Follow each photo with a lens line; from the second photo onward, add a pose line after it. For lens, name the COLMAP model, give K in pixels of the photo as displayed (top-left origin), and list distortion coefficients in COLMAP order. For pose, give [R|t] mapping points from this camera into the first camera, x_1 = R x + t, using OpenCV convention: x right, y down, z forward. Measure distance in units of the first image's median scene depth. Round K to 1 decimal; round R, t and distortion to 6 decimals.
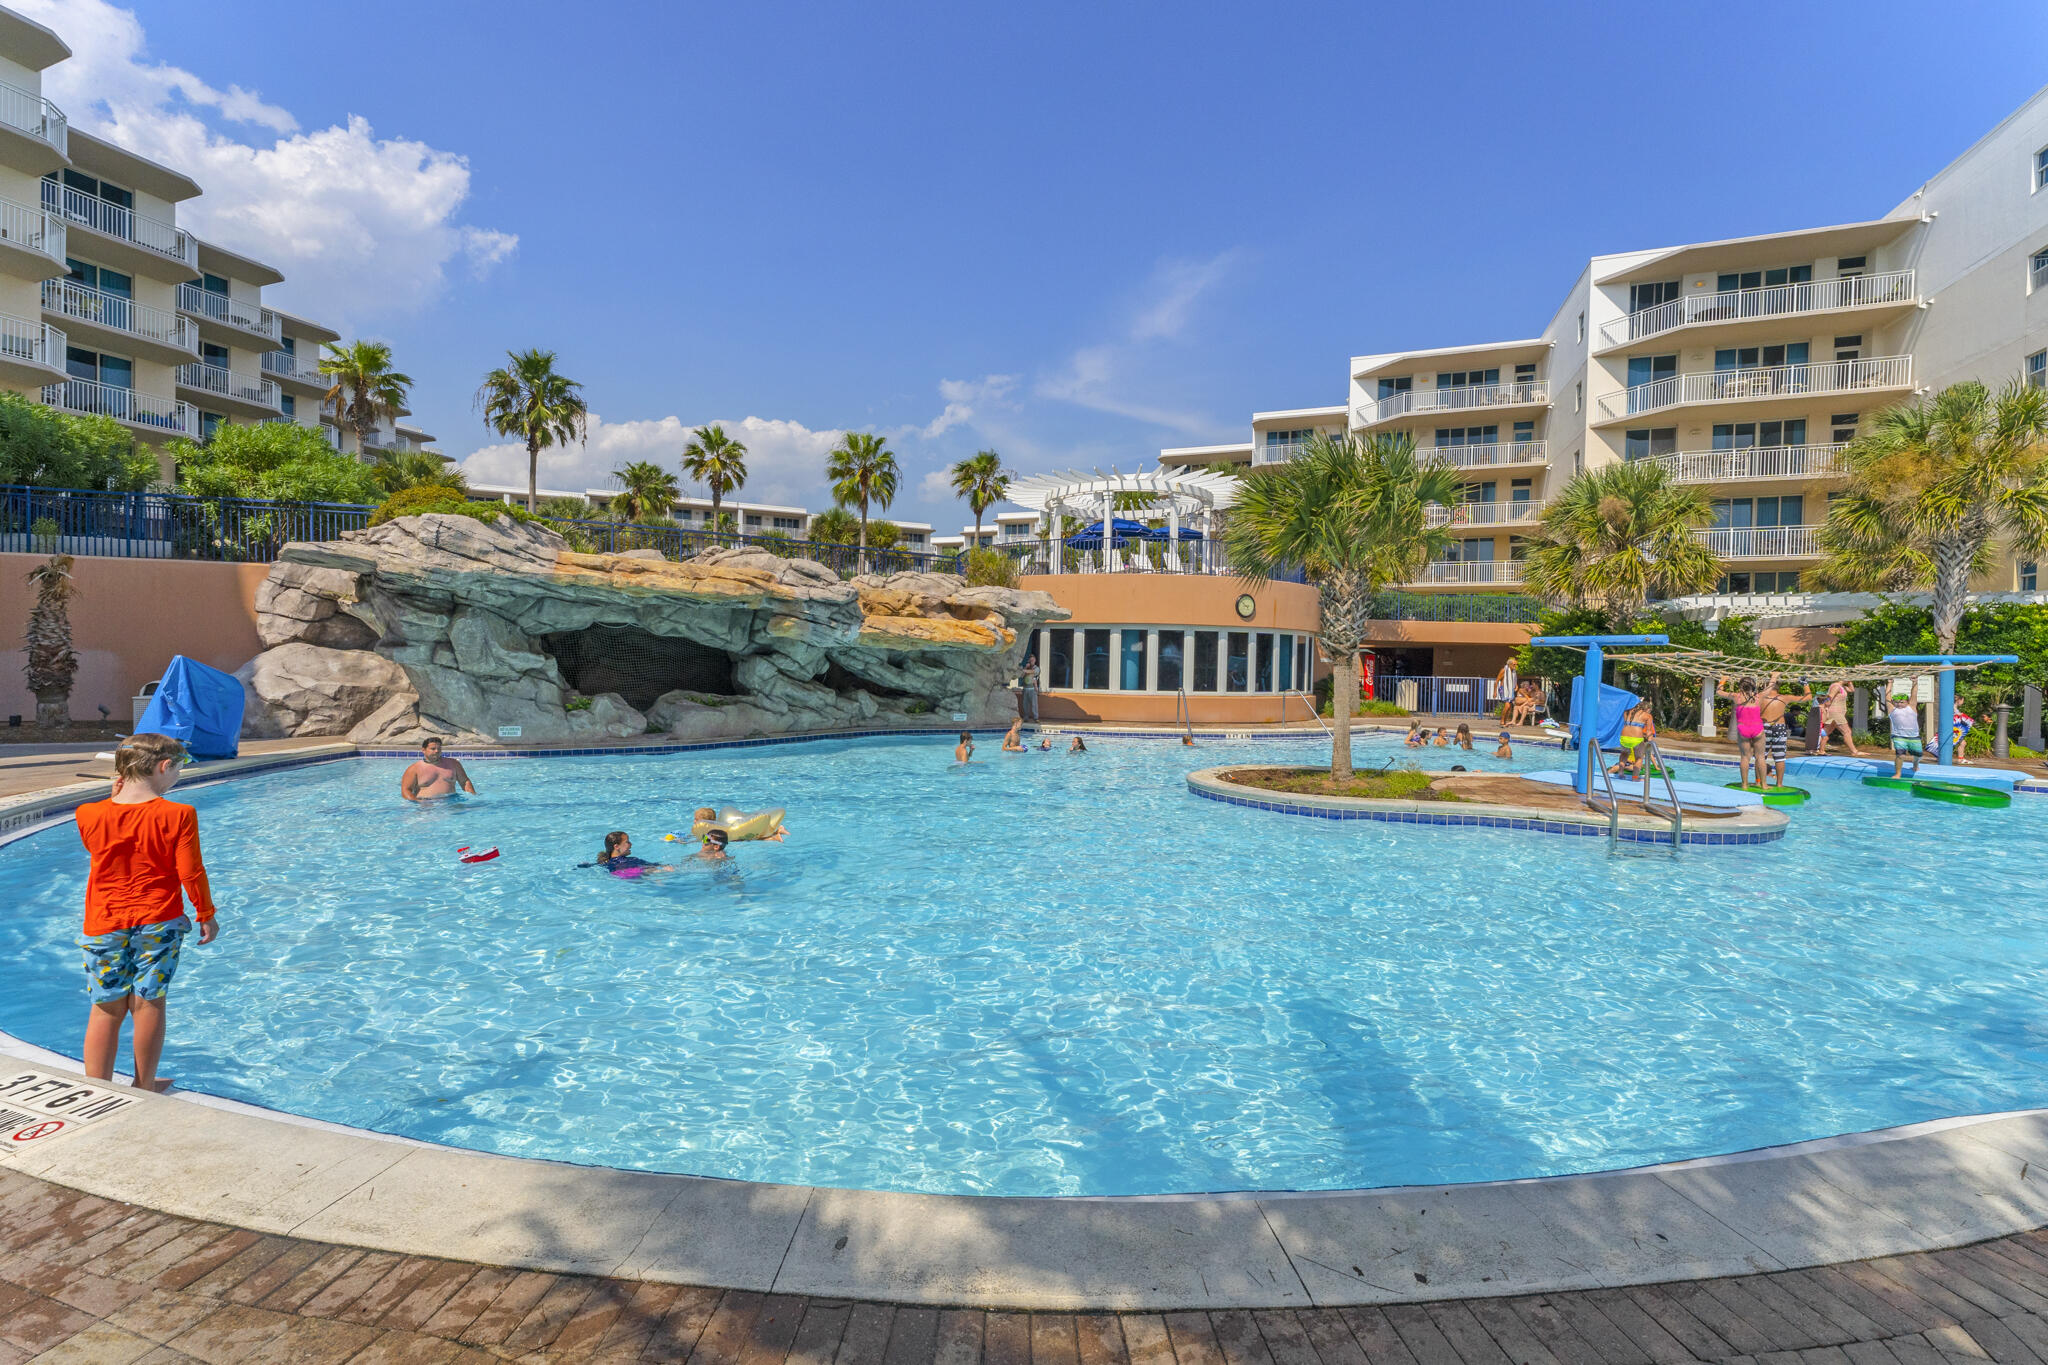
lens RADIAL K [[798.2, 0, 1024.0], [0, 798.2, 682.5], [0, 0, 1]] dist [-0.017112, 0.000003]
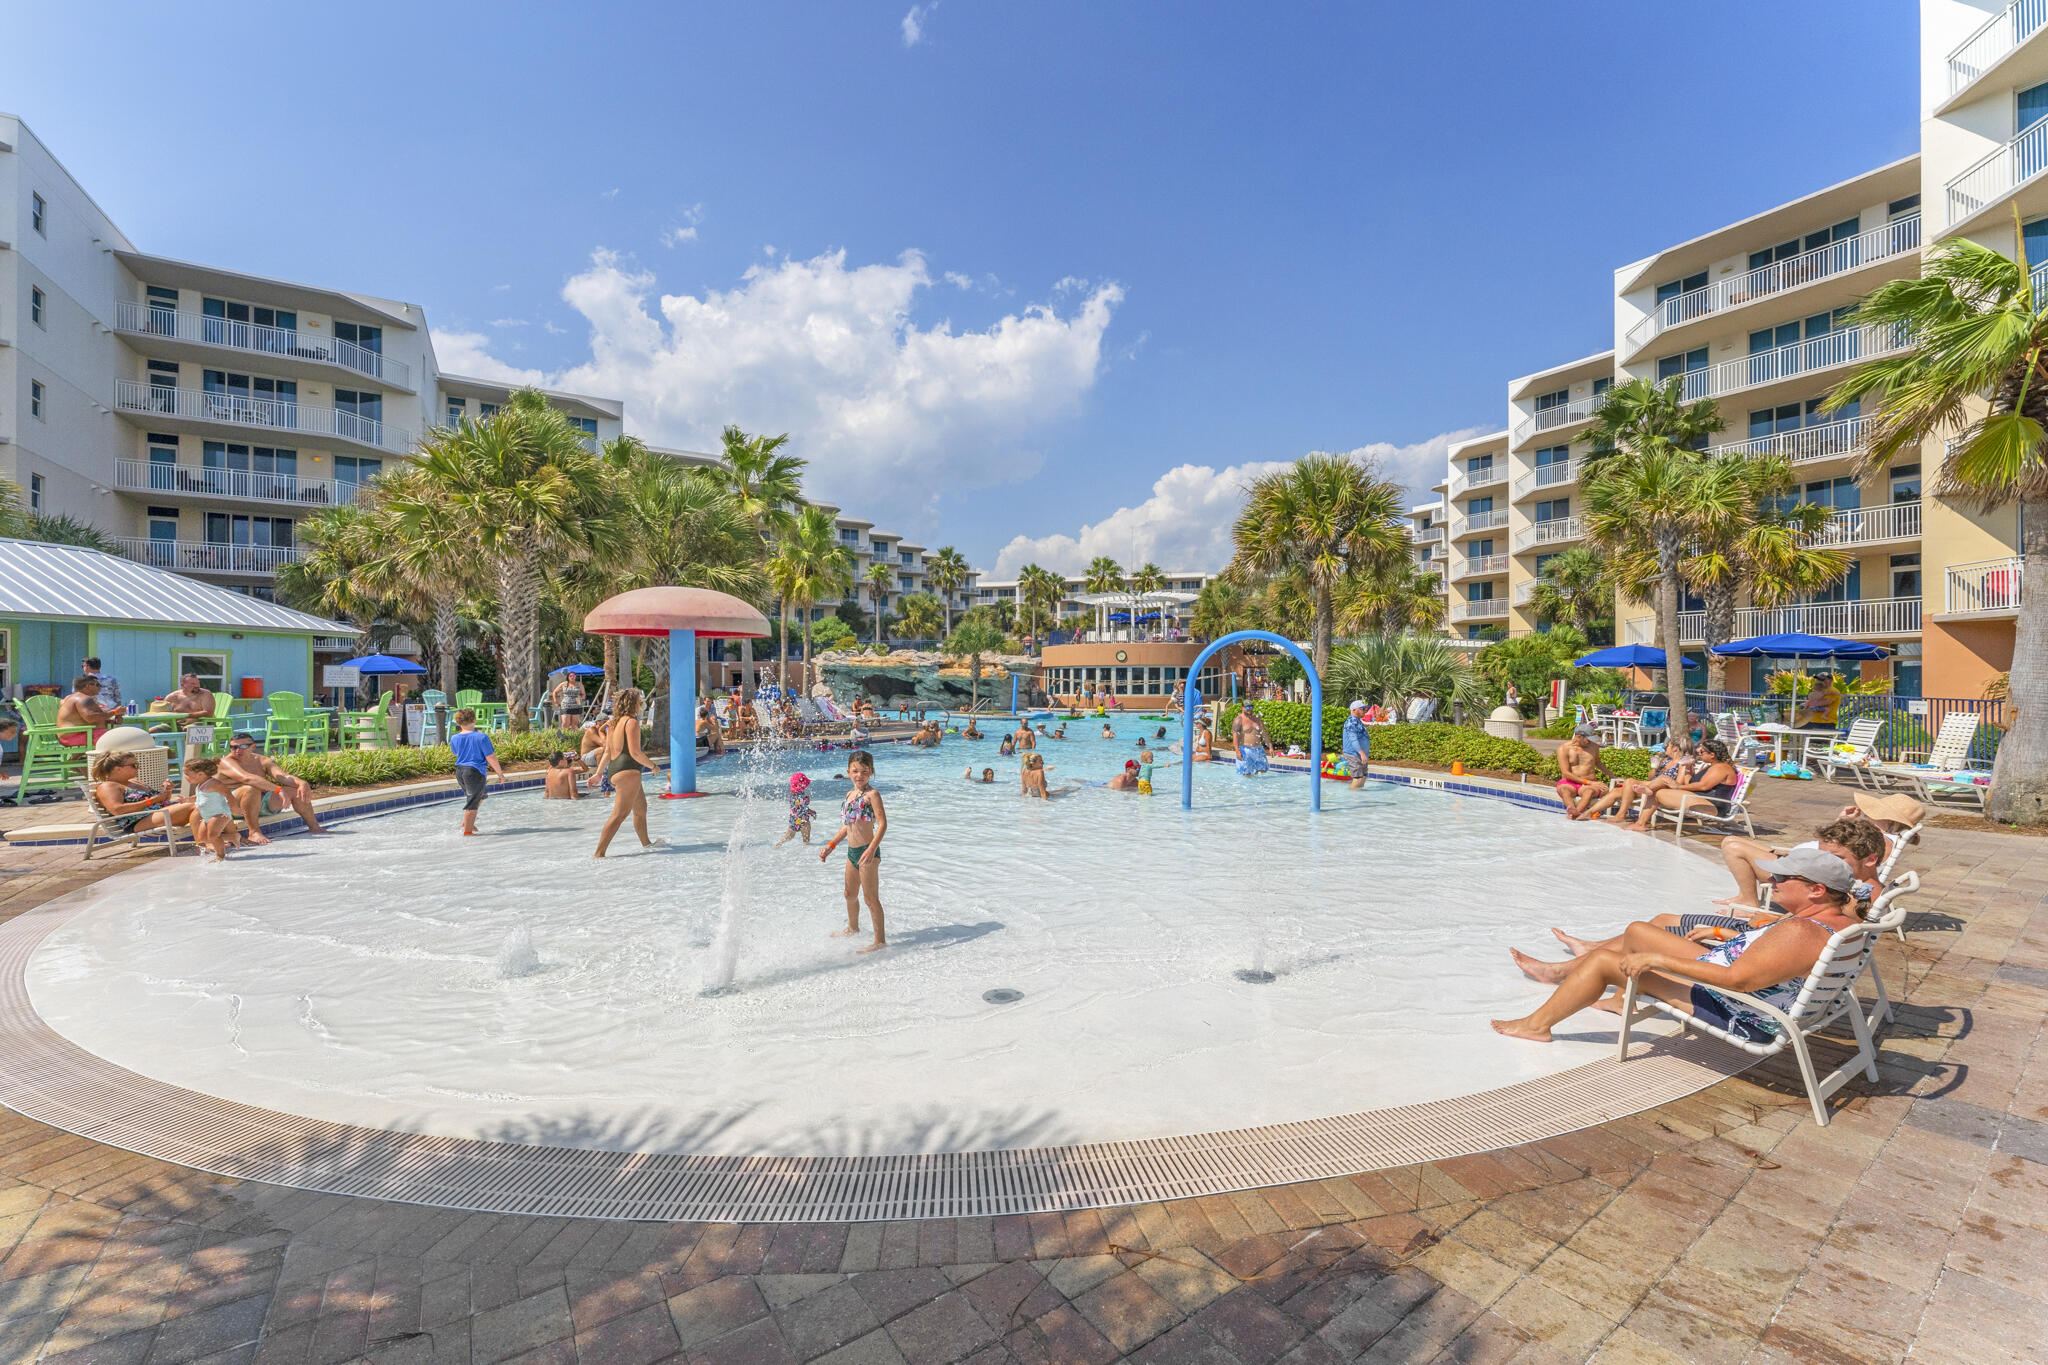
lens RADIAL K [[798.2, 0, 1024.0], [0, 798.2, 682.5], [0, 0, 1]] dist [-0.017112, 0.000003]
pose [[0.667823, -0.004553, -0.744306, 1.023600], [0.025034, 0.999553, 0.016347, -0.034167], [0.743899, -0.029549, 0.667639, -0.328518]]
